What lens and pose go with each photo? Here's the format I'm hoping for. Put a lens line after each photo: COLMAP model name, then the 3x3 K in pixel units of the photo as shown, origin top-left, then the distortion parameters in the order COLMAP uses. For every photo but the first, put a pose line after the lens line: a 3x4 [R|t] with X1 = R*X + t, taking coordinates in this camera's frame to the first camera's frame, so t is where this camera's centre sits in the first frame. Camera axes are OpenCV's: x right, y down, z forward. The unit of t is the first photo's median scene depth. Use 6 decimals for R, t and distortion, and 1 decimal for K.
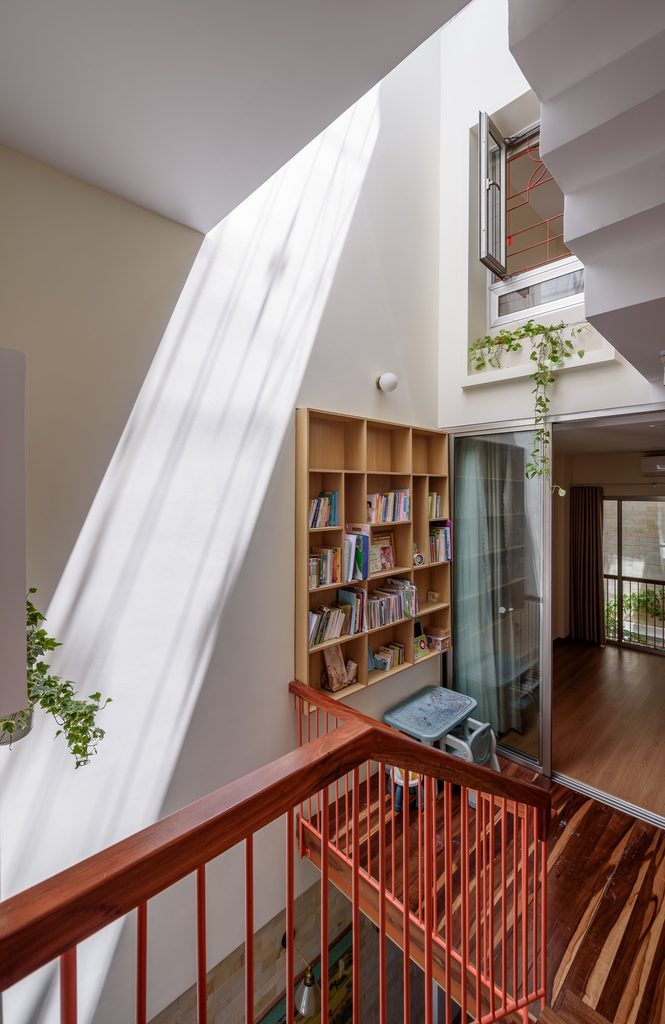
lens RADIAL K [[431.9, 0, 342.2], [0, 431.9, 490.8], [0, 0, 1]] dist [0.001450, -0.000309]
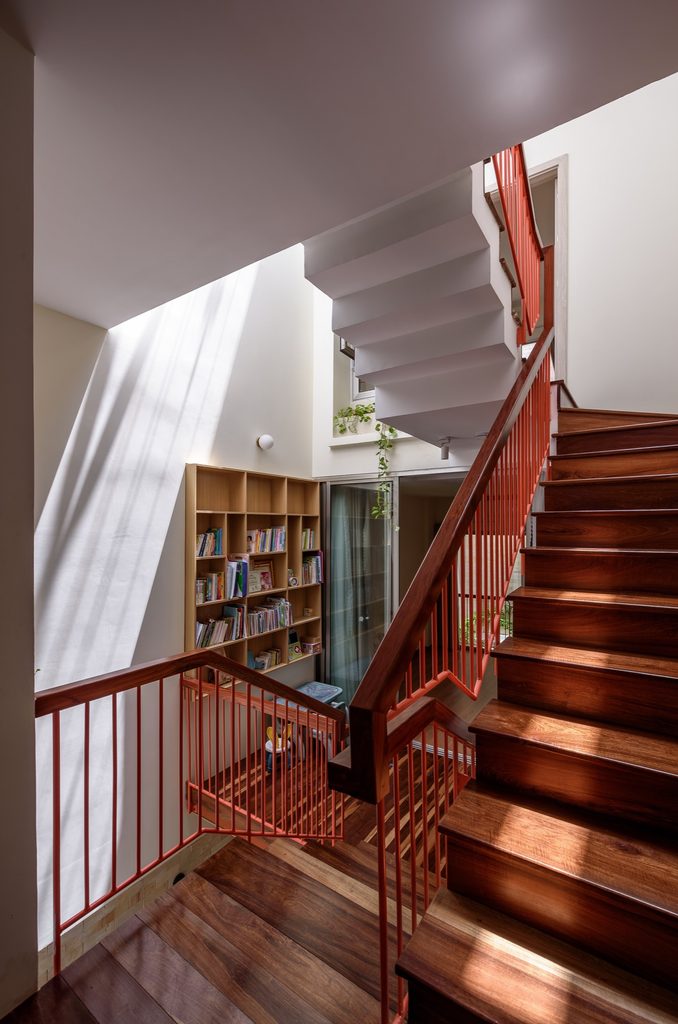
lens RADIAL K [[440.6, 0, 371.4], [0, 440.6, 526.6], [0, 0, 1]] dist [-0.000378, -0.000038]
pose [[0.968937, 0.000892, 0.247308, 0.084813], [-0.001200, 0.999999, 0.001097, -0.004227], [-0.247307, -0.001360, 0.968936, -0.326346]]
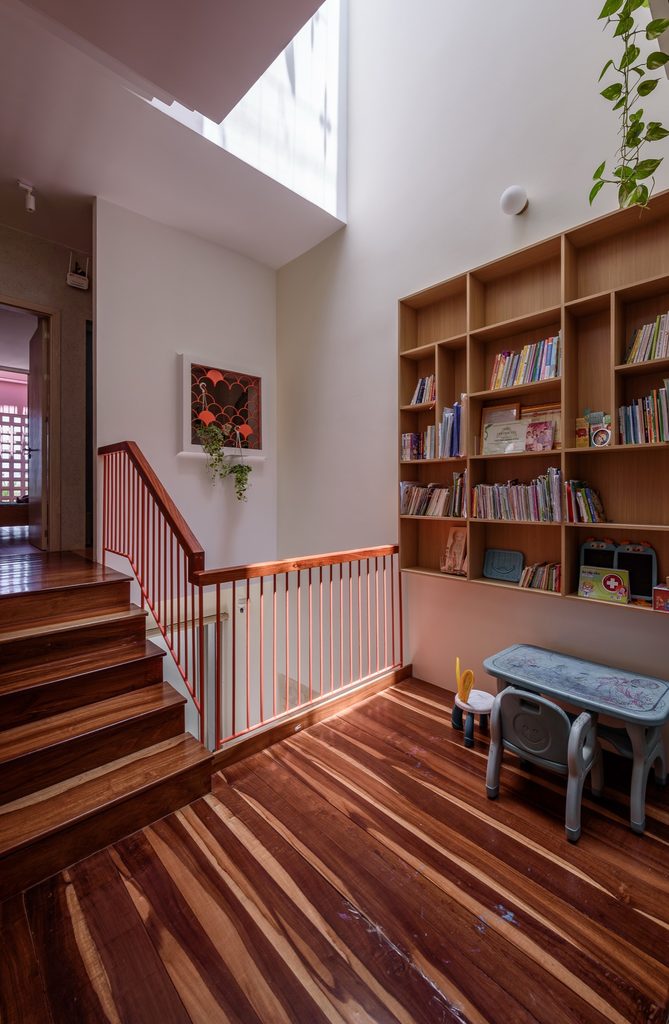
lens RADIAL K [[423.3, 0, 338.3], [0, 423.3, 489.9], [0, 0, 1]] dist [0.000237, 0.000033]
pose [[-0.017408, -0.005146, -0.999835, 0.838540], [0.003057, 0.999982, -0.005200, 0.252789], [0.999844, -0.003147, -0.017392, 0.697774]]
